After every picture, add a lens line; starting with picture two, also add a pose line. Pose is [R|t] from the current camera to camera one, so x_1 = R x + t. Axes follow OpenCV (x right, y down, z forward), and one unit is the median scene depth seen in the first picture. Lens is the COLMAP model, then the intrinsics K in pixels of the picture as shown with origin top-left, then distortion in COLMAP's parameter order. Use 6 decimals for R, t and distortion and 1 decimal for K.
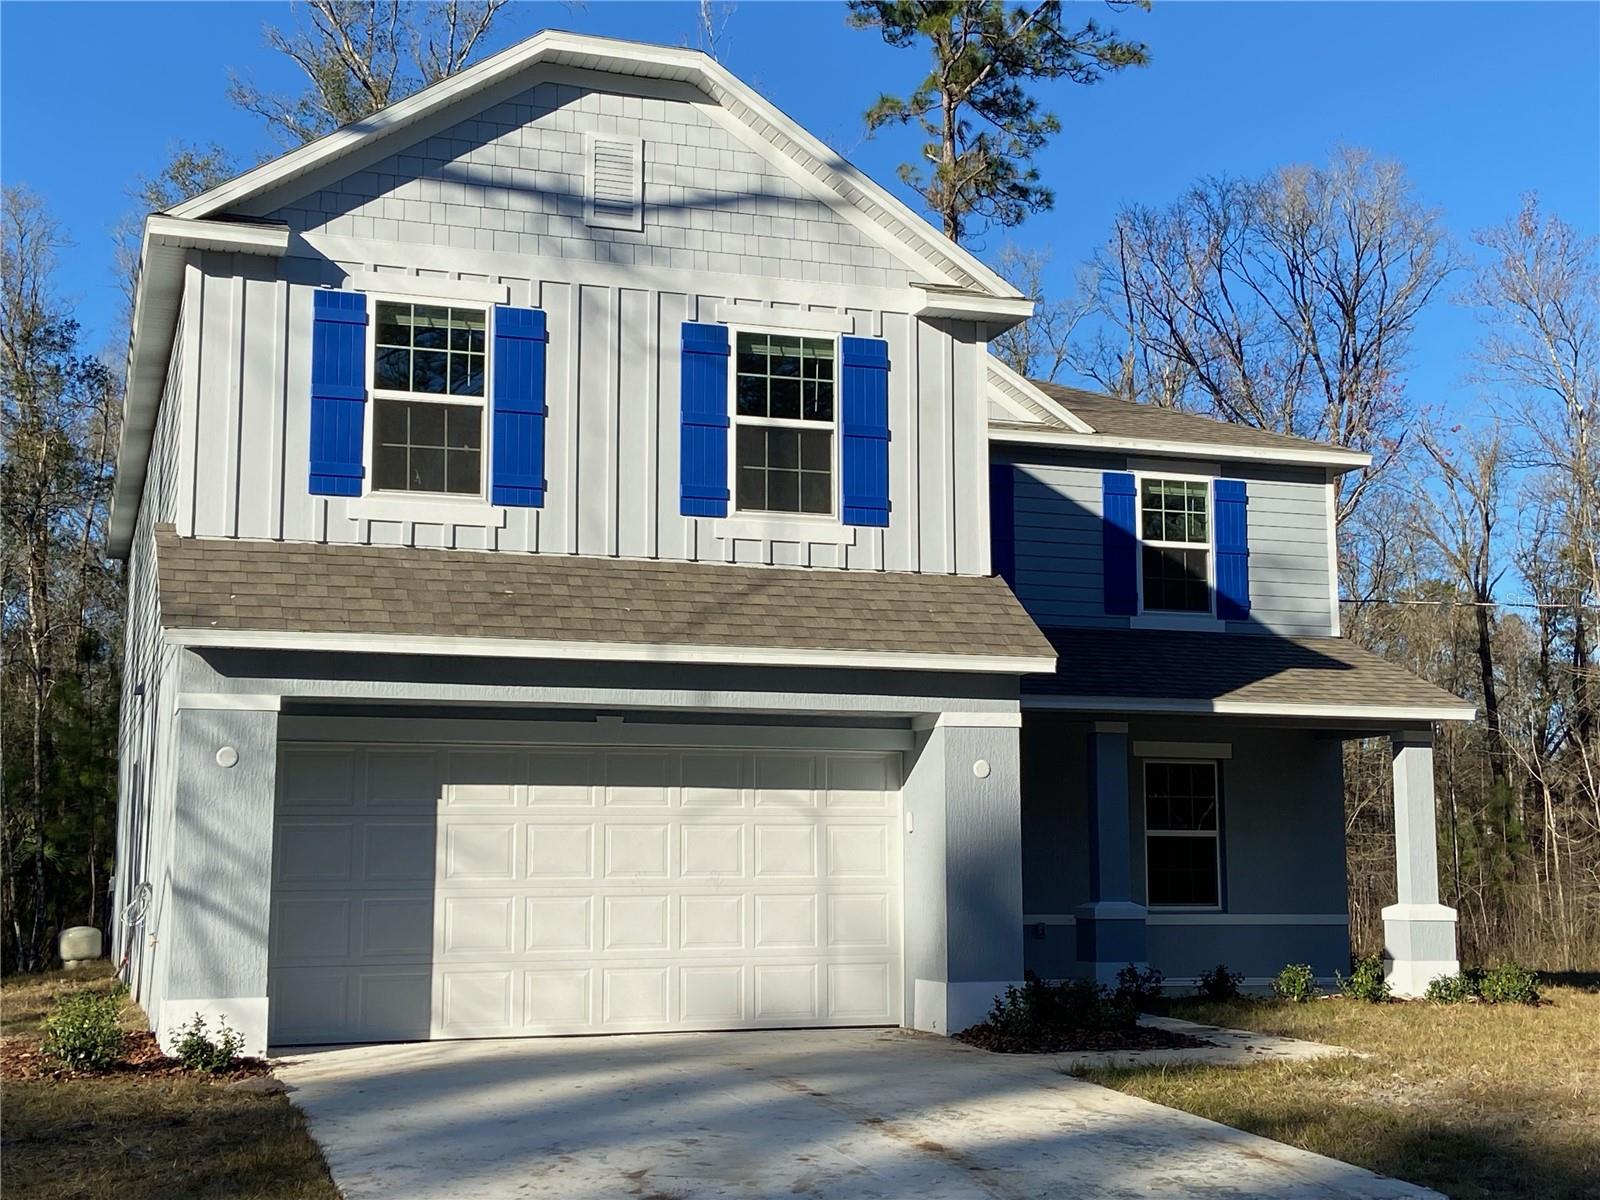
lens RADIAL K [[2157.5, 0, 801.7], [0, 2157.5, 597.6], [0, 0, 1]] dist [0.030500, 0.000000]
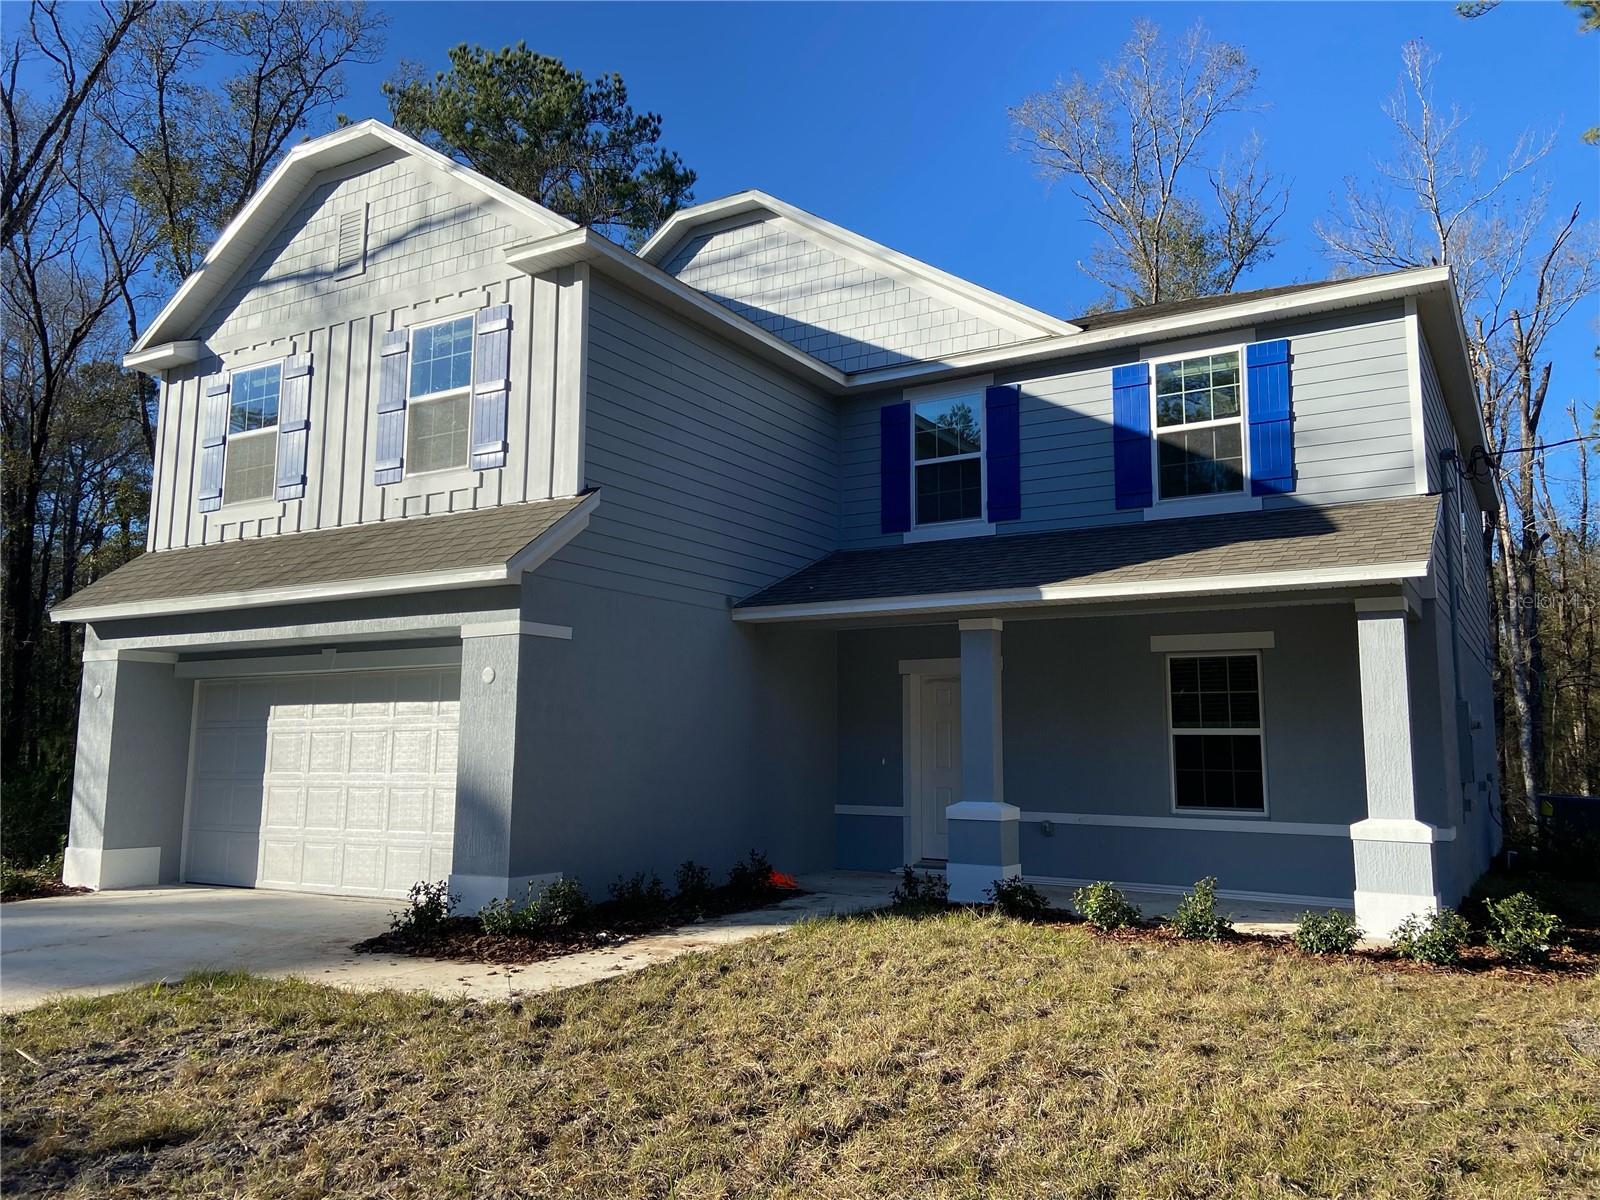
lens RADIAL K [[1216.1, 0, 802.1], [0, 1216.1, 601.4], [0, 0, 1]] dist [0.048923, -0.001960]
pose [[0.639703, -0.092897, -0.762988, 0.470072], [0.090659, 0.994859, -0.045119, 0.061164], [0.763257, -0.040309, 0.644837, 0.529231]]
